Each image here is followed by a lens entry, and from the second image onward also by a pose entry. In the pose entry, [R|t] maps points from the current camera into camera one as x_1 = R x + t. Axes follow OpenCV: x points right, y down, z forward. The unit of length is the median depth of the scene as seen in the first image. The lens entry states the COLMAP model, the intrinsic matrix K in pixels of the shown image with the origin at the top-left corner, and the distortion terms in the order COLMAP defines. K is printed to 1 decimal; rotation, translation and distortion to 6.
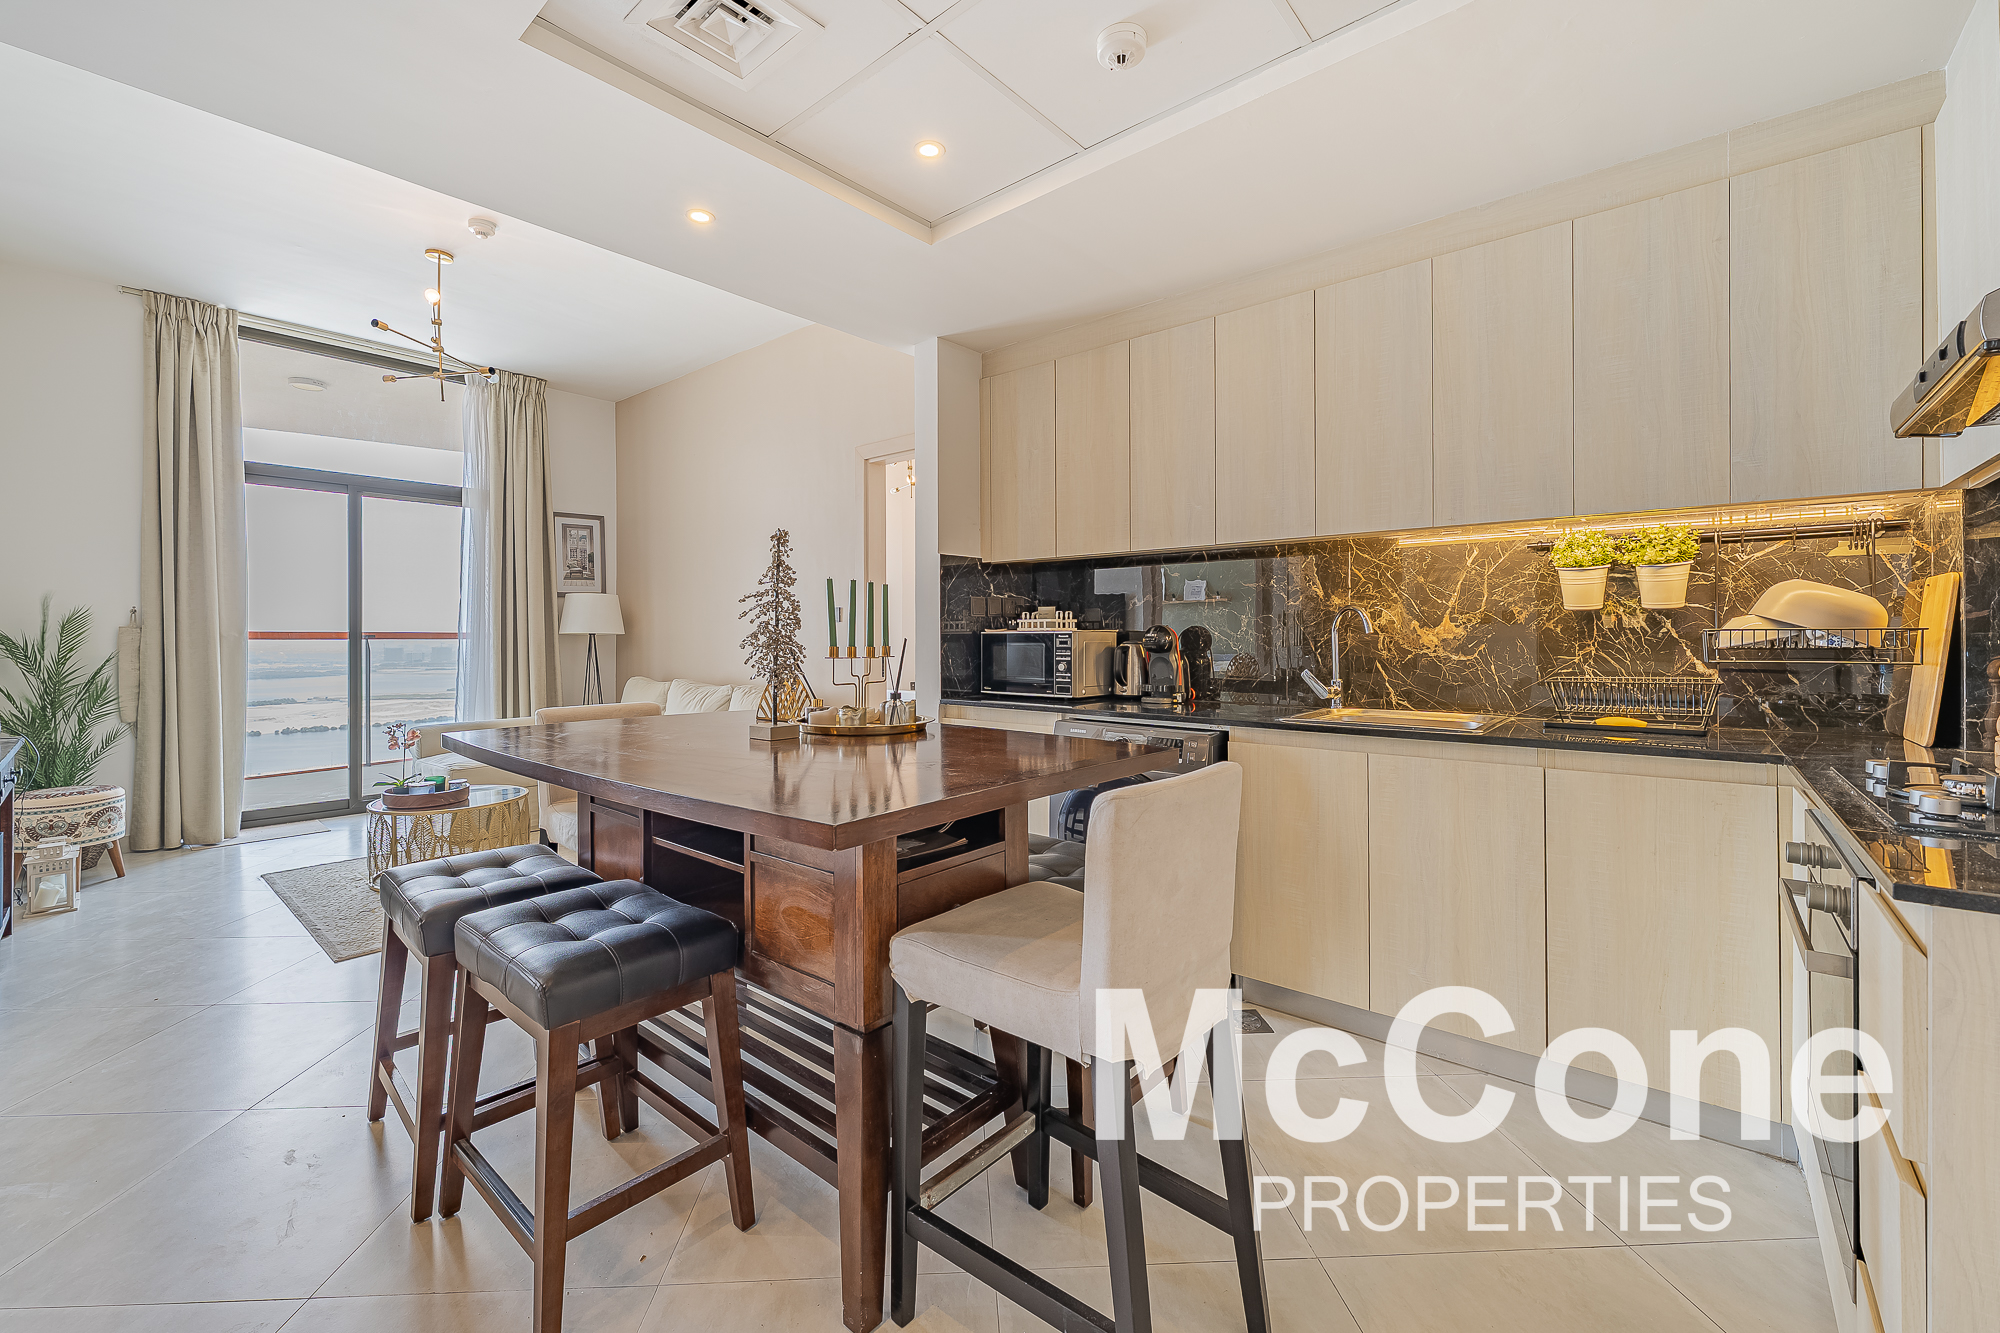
lens RADIAL K [[818.0, 0, 998.5], [0, 818.0, 651.7], [0, 0, 1]] dist [-0.002157, 0.000302]
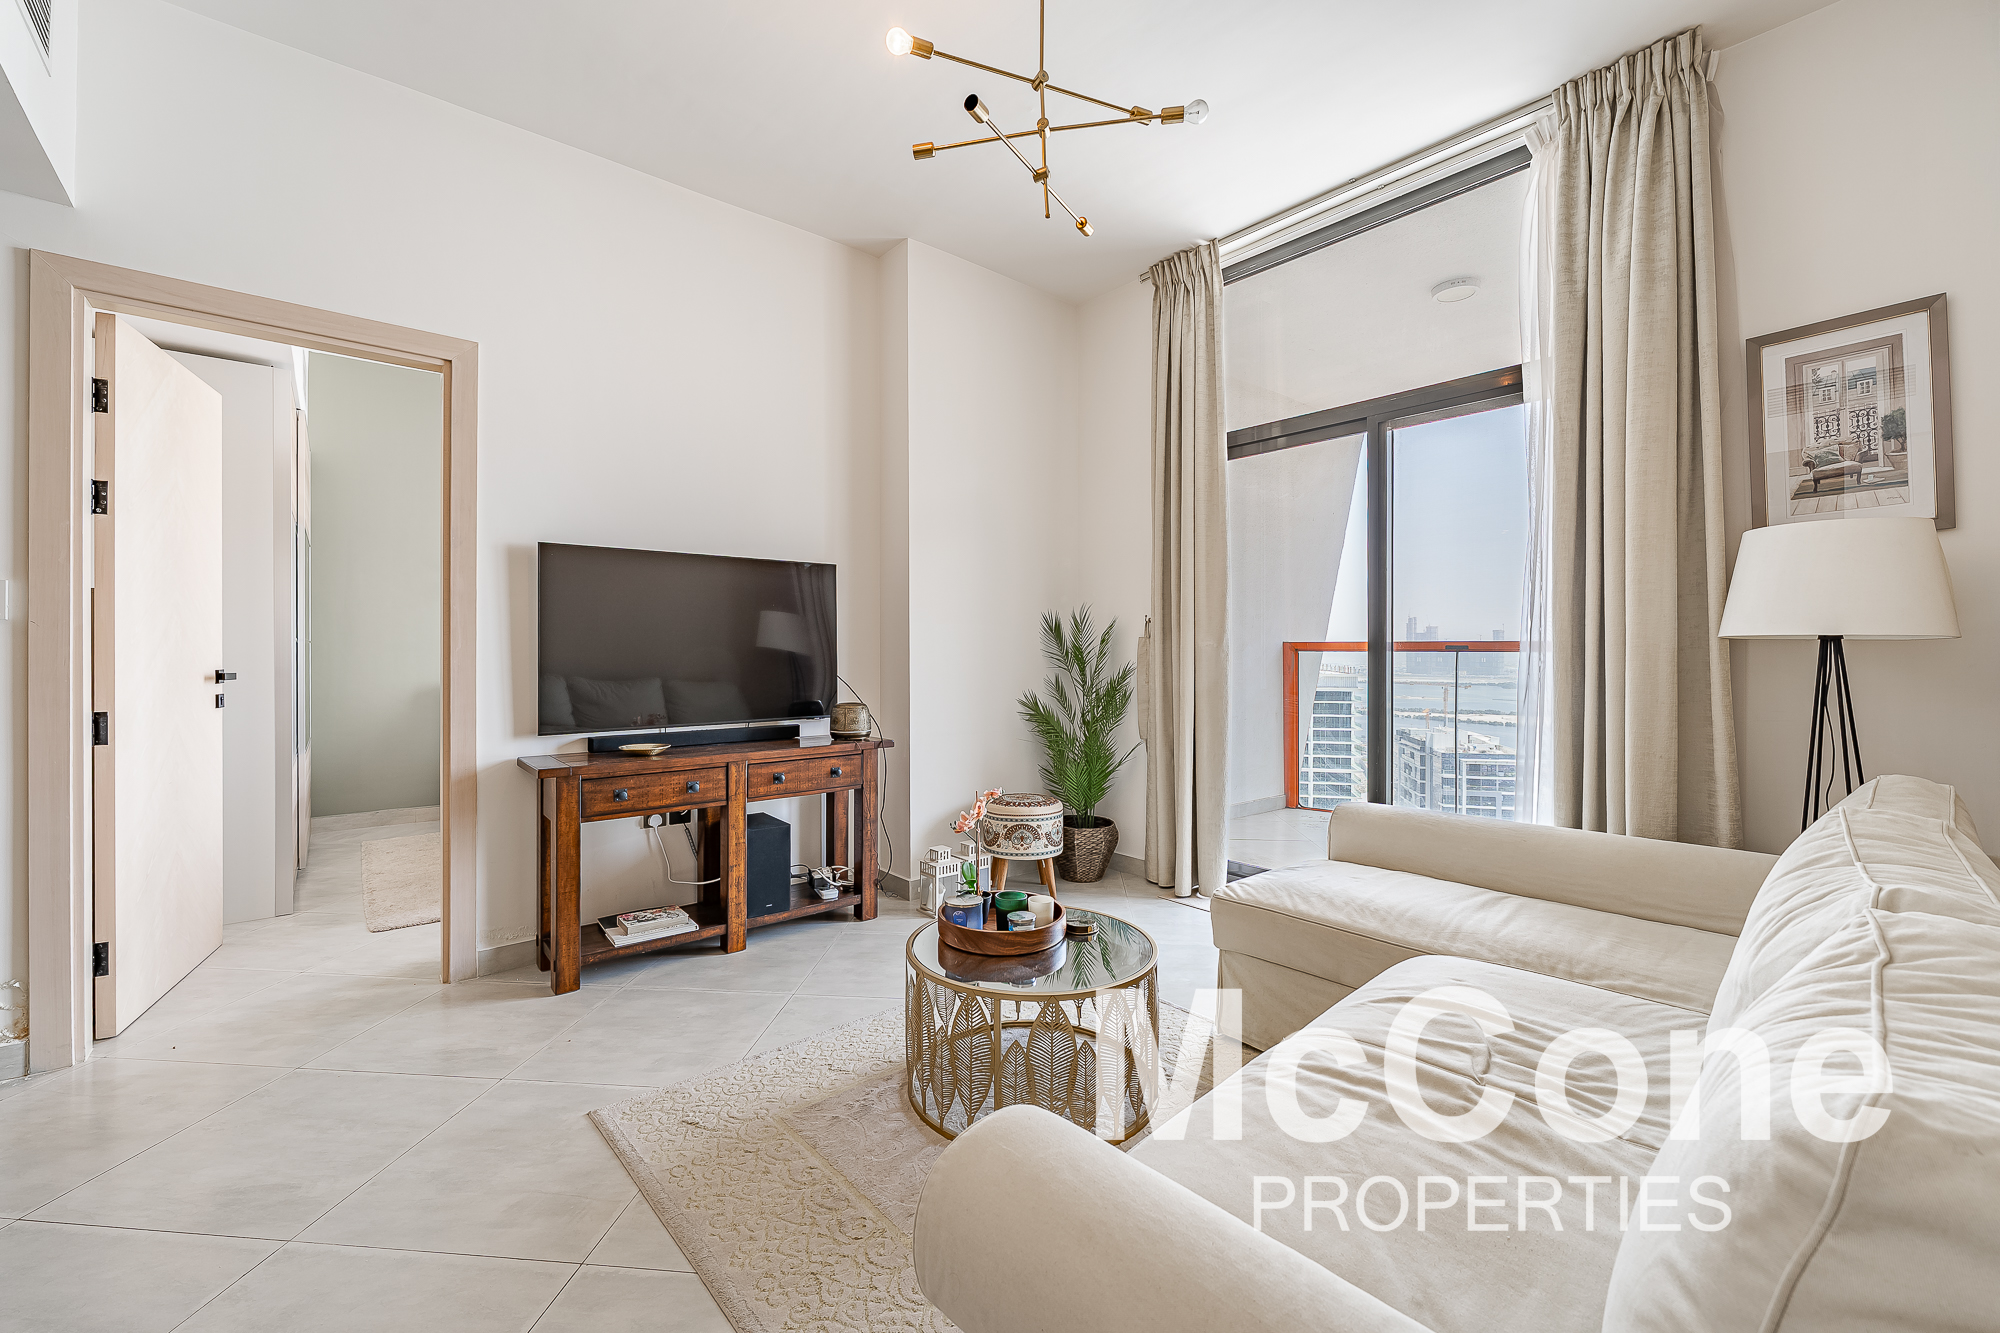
lens RADIAL K [[818.0, 0, 997.2], [0, 818.0, 653.5], [0, 0, 1]] dist [-0.002157, 0.000302]
pose [[-0.190094, 0.004945, -0.981753, -0.078507], [-0.008928, 0.999937, 0.006766, -0.014815], [0.981725, 0.010052, -0.190038, 0.776849]]
